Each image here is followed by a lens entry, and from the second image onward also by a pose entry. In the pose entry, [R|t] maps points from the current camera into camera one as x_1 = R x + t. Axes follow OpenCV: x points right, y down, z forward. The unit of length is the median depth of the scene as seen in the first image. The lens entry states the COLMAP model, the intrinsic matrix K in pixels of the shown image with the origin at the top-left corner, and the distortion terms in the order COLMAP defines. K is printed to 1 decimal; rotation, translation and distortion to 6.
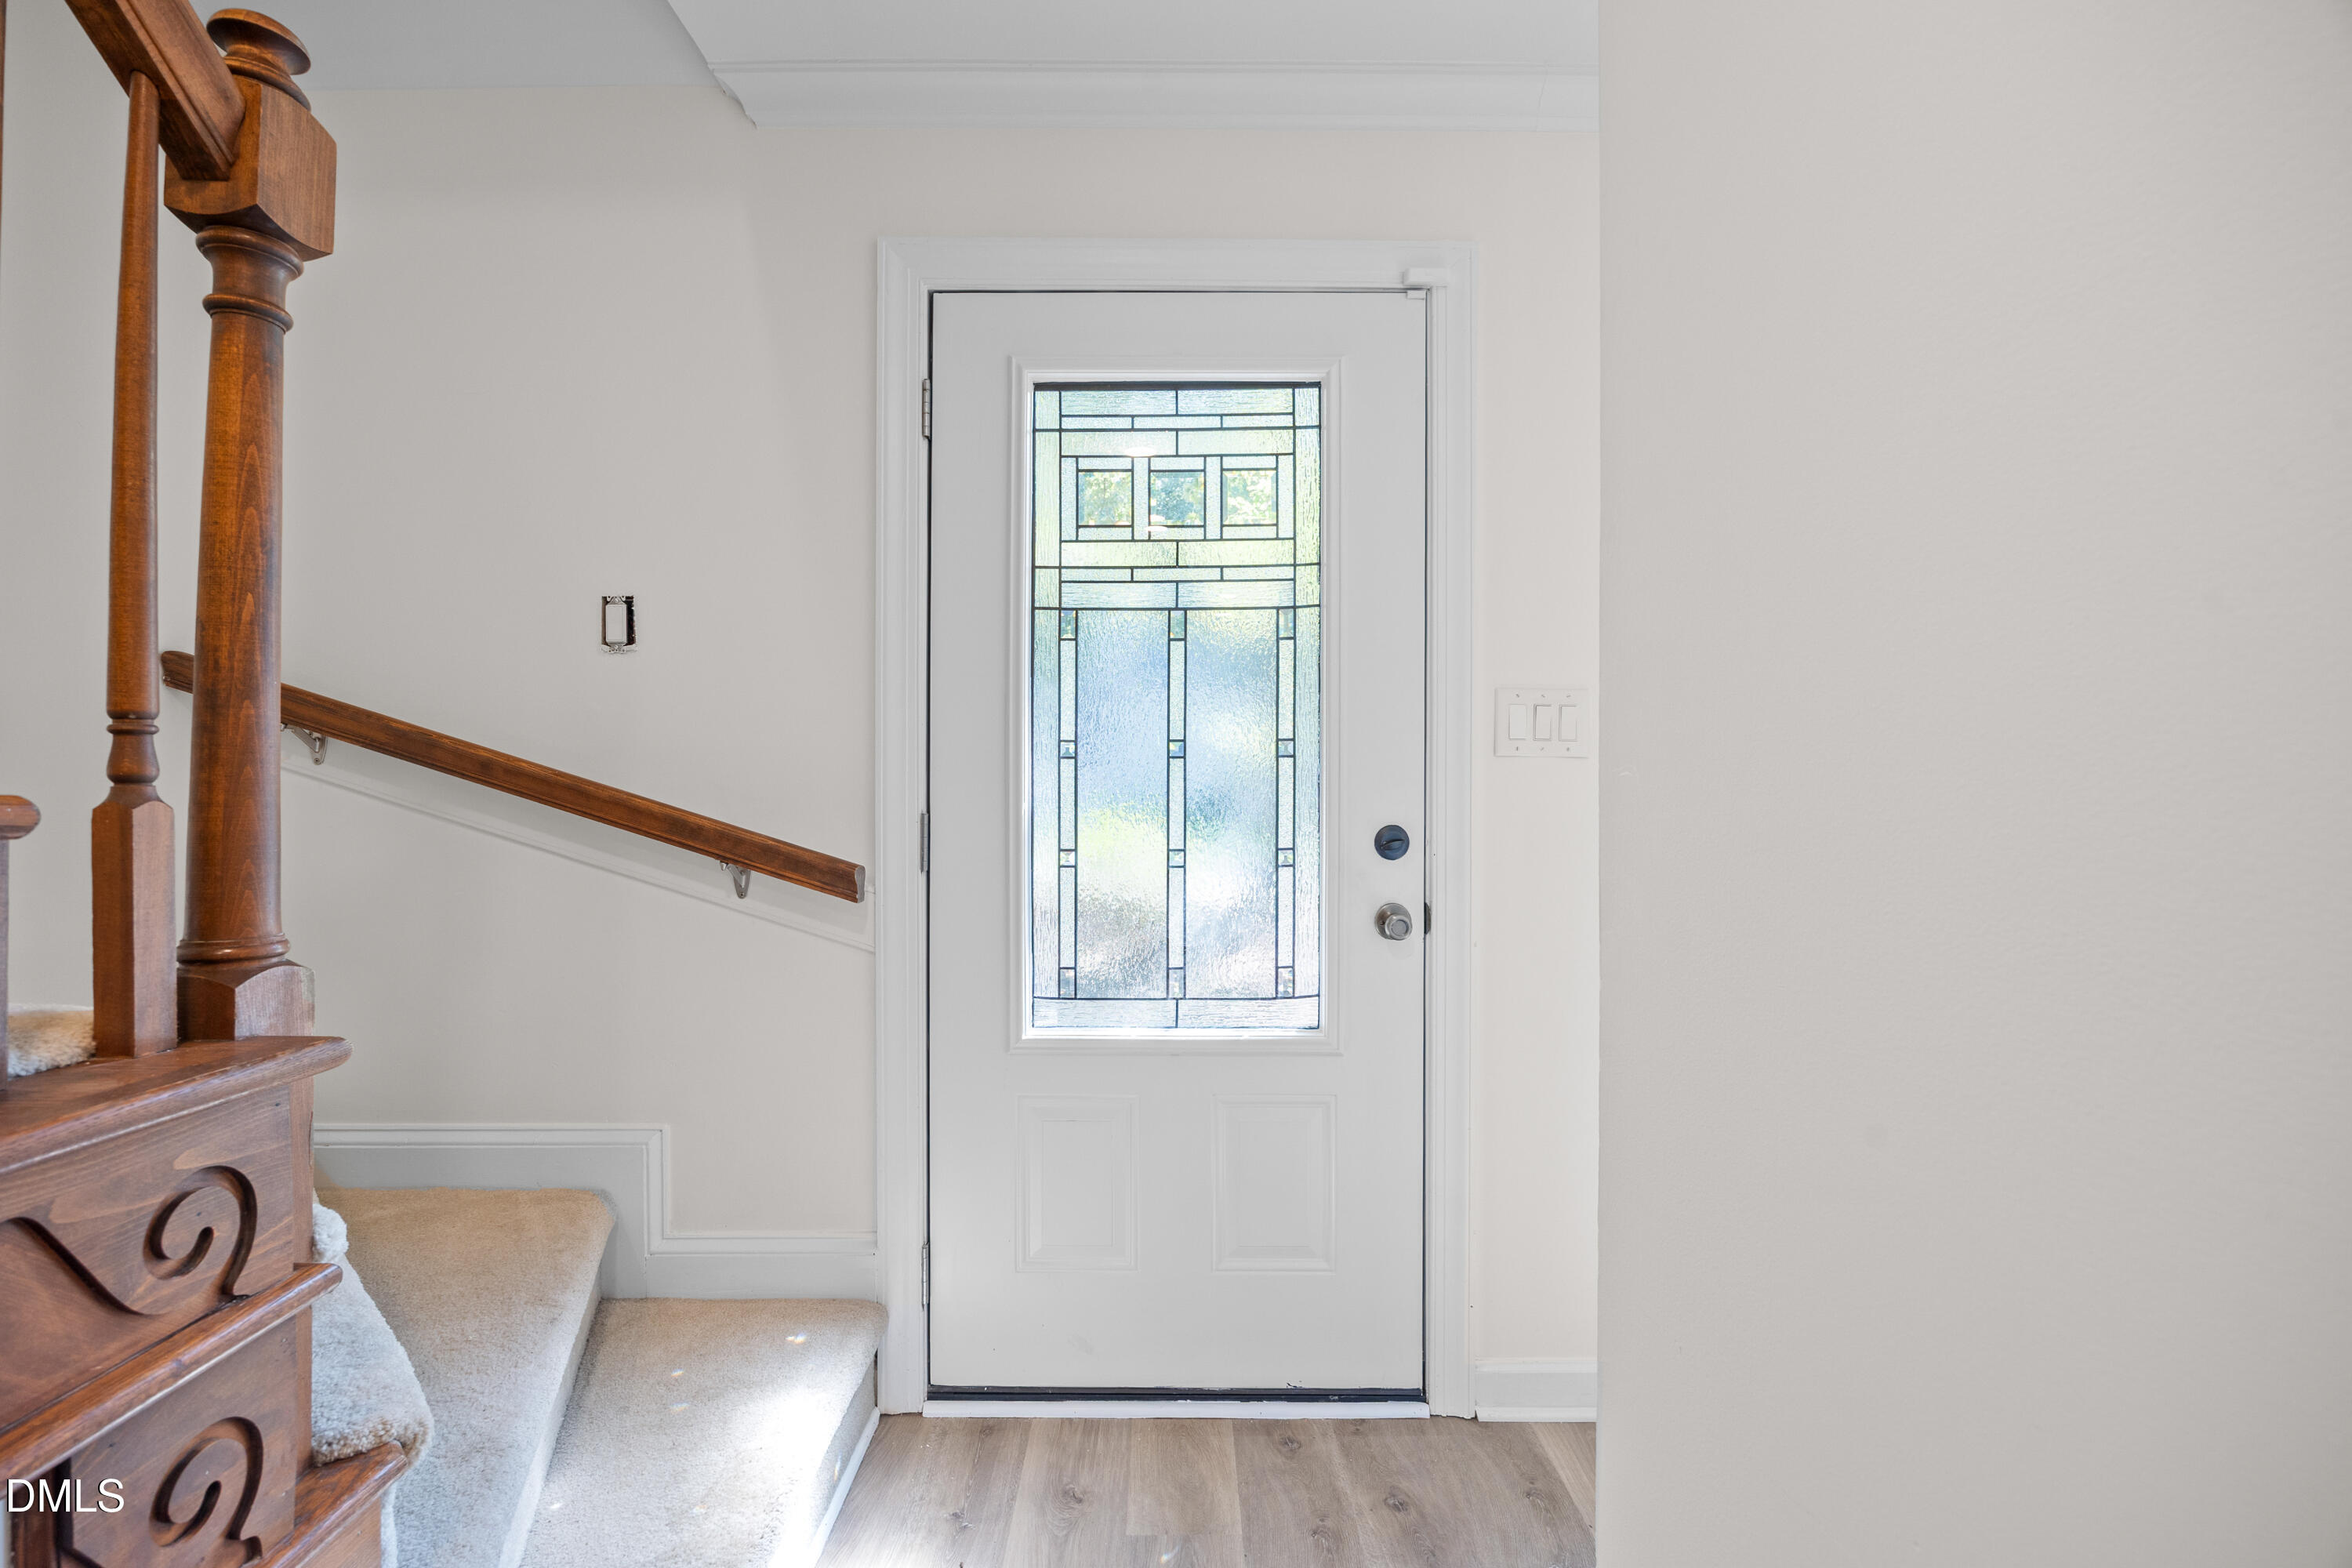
lens RADIAL K [[1036.8, 0, 1176.0], [0, 1036.8, 784.0], [0, 0, 1]] dist [0.000732, -0.000021]
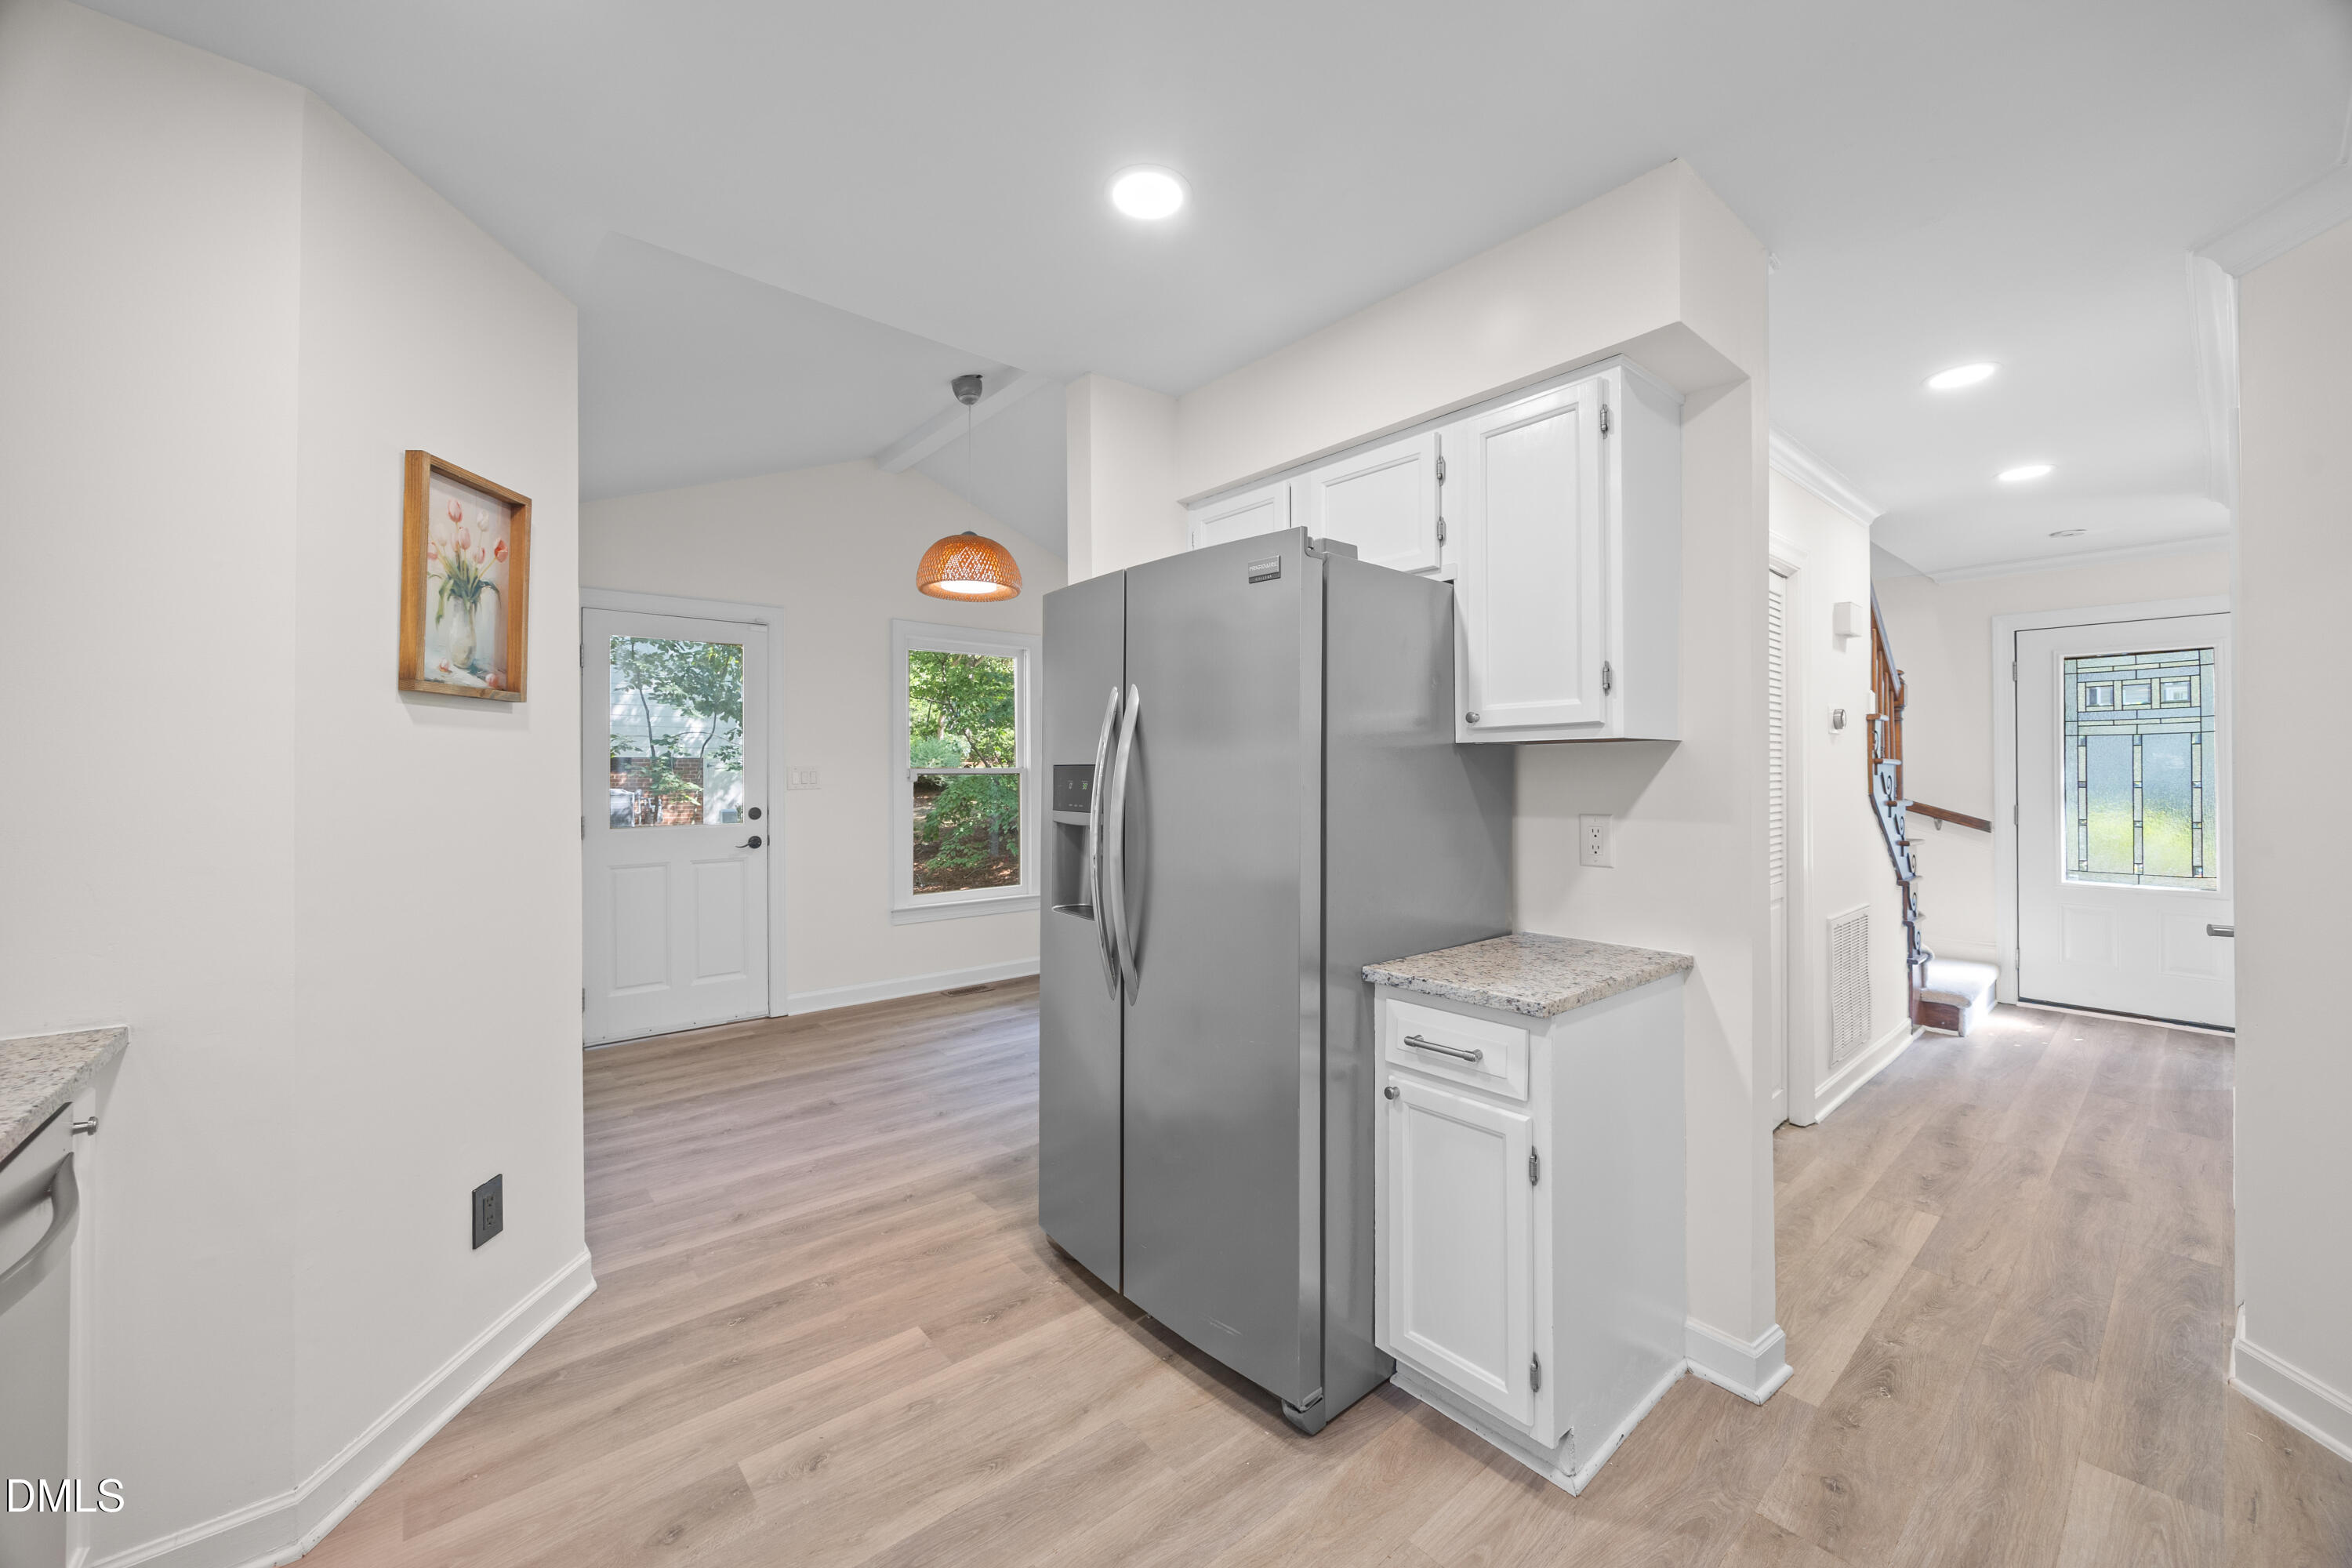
lens RADIAL K [[898.8, 0, 1177.9], [0, 898.8, 763.4], [0, 0, 1]] dist [-0.000034, 0.000145]
pose [[0.645378, -0.010557, -0.763790, 0.182926], [-0.001152, 0.999890, -0.014794, -0.052032], [0.763862, 0.010428, 0.645295, -2.543949]]
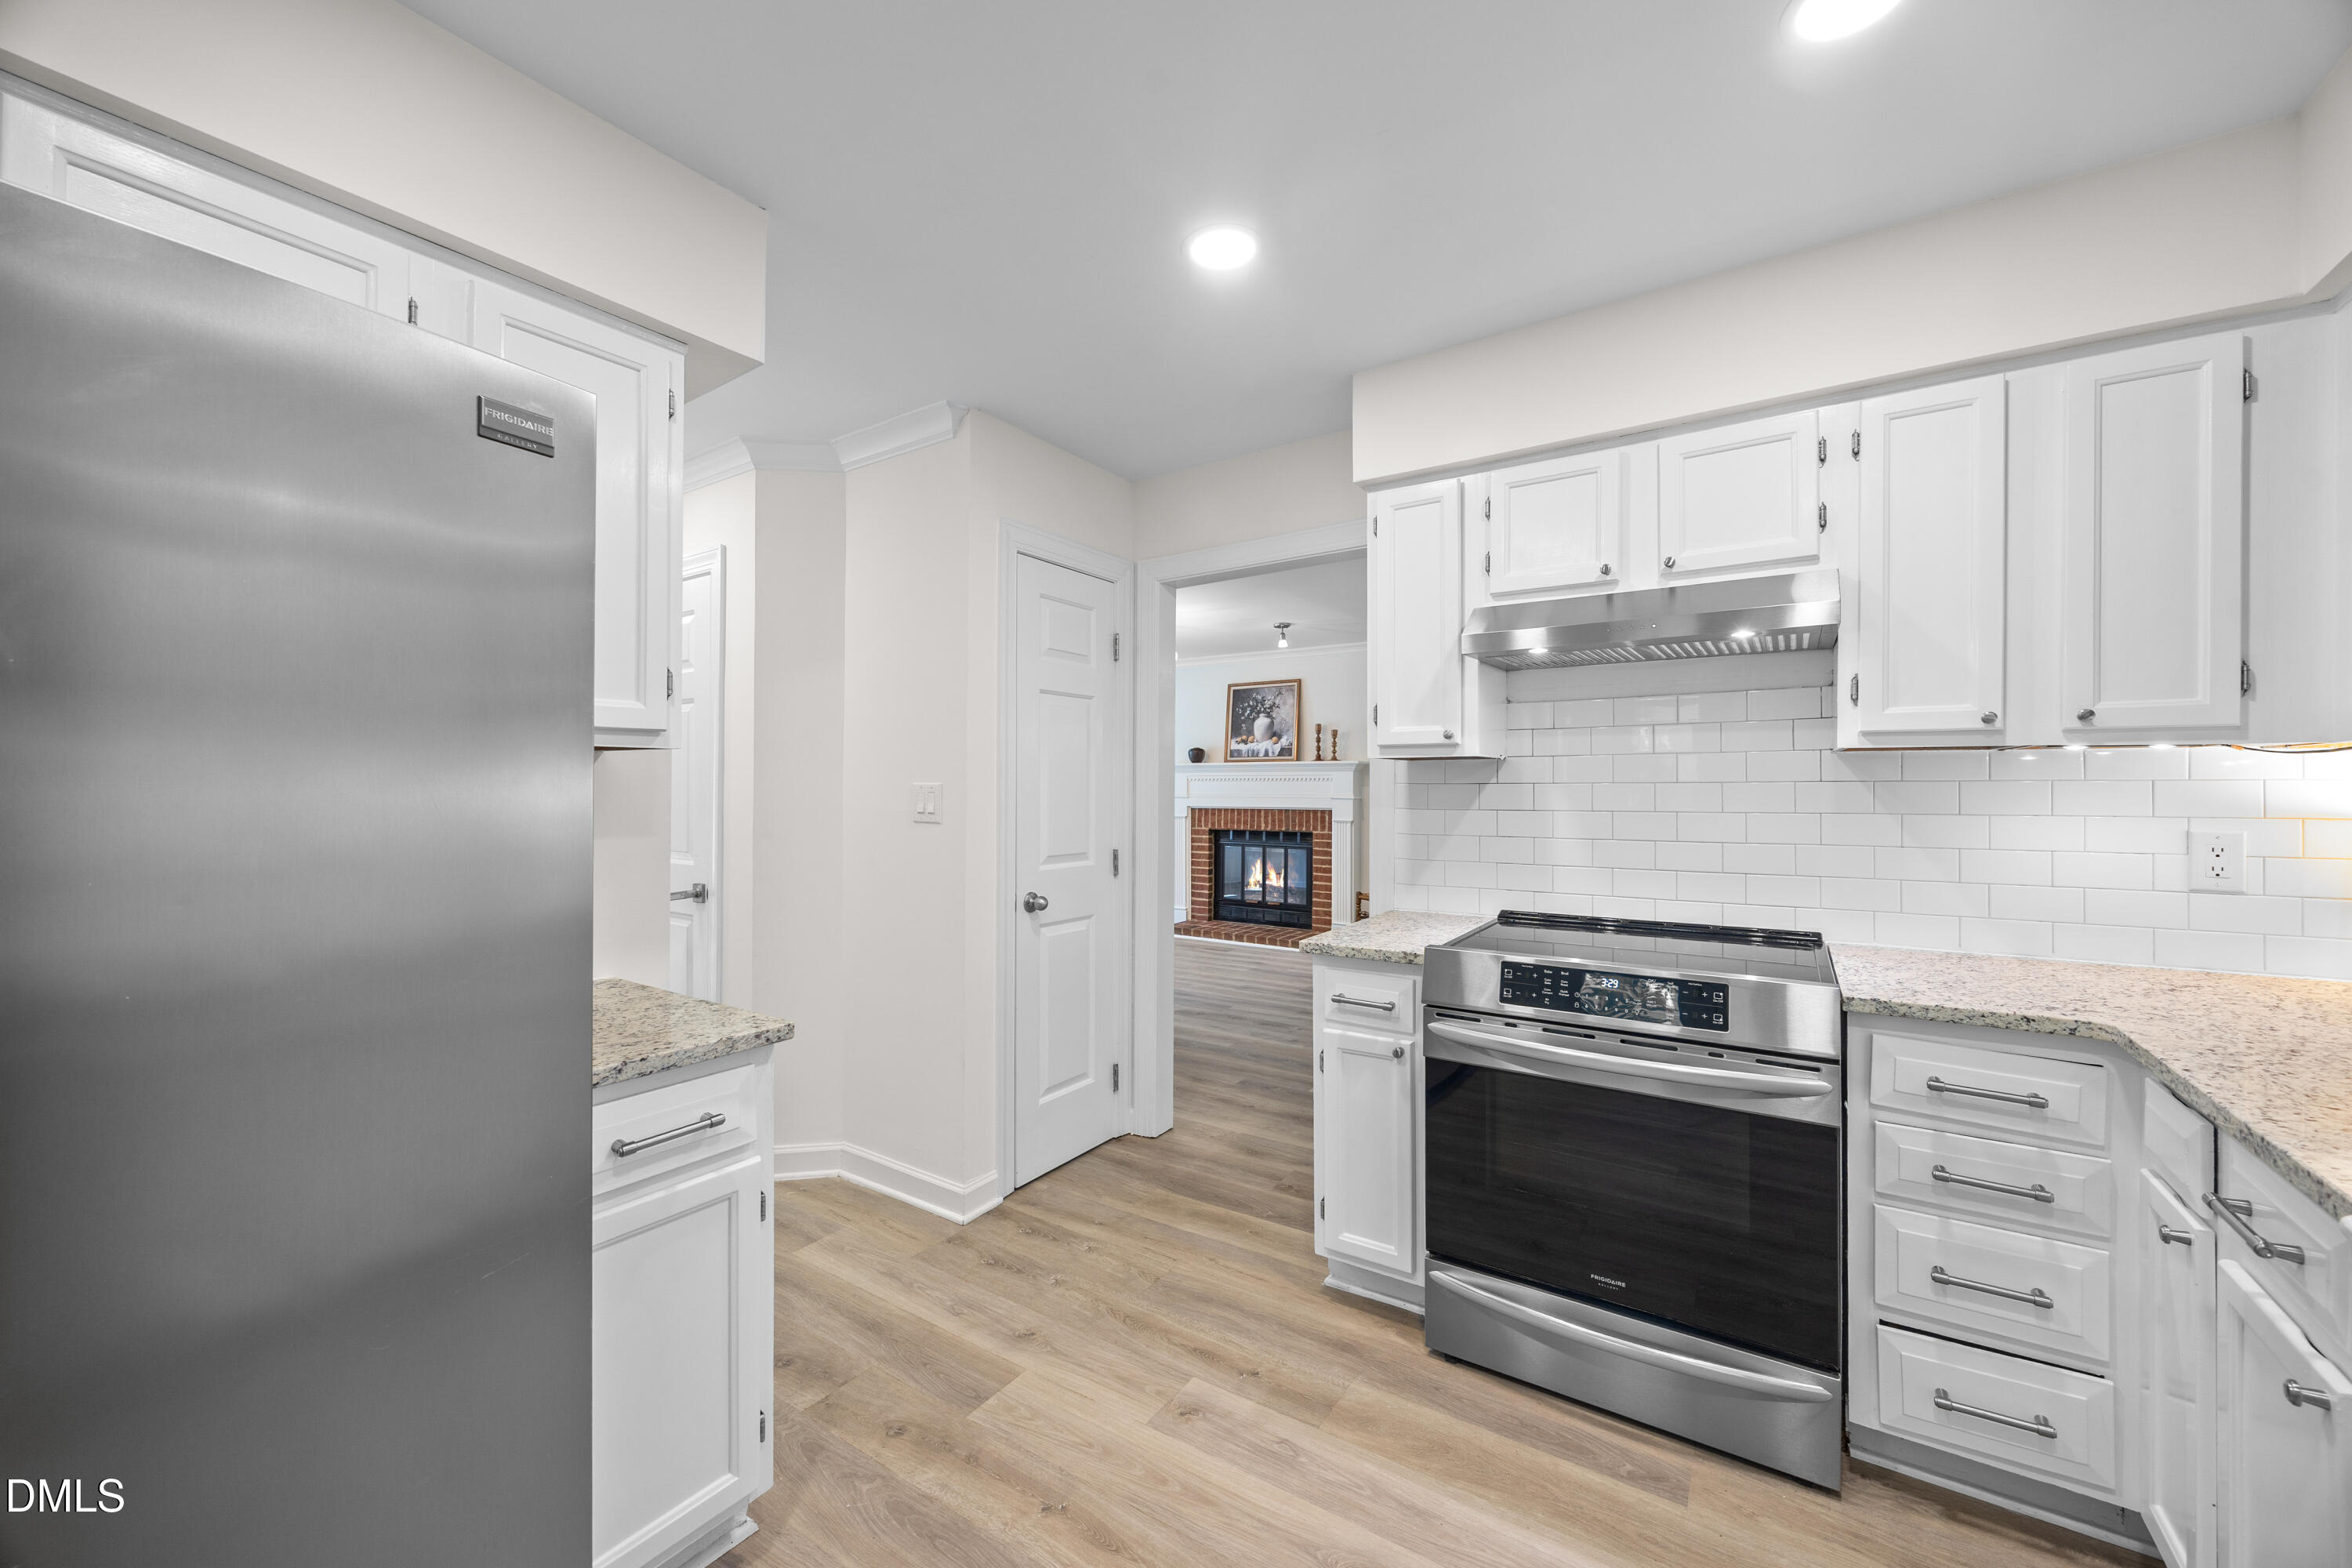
lens RADIAL K [[900.2, 0, 1180.3], [0, 900.2, 783.9], [0, 0, 1]] dist [0.000497, 0.000326]
pose [[0.562327, 0.006091, 0.826892, -0.751953], [-0.001005, 0.999977, -0.006683, -0.053921], [-0.826914, 0.002927, 0.562321, -2.489103]]
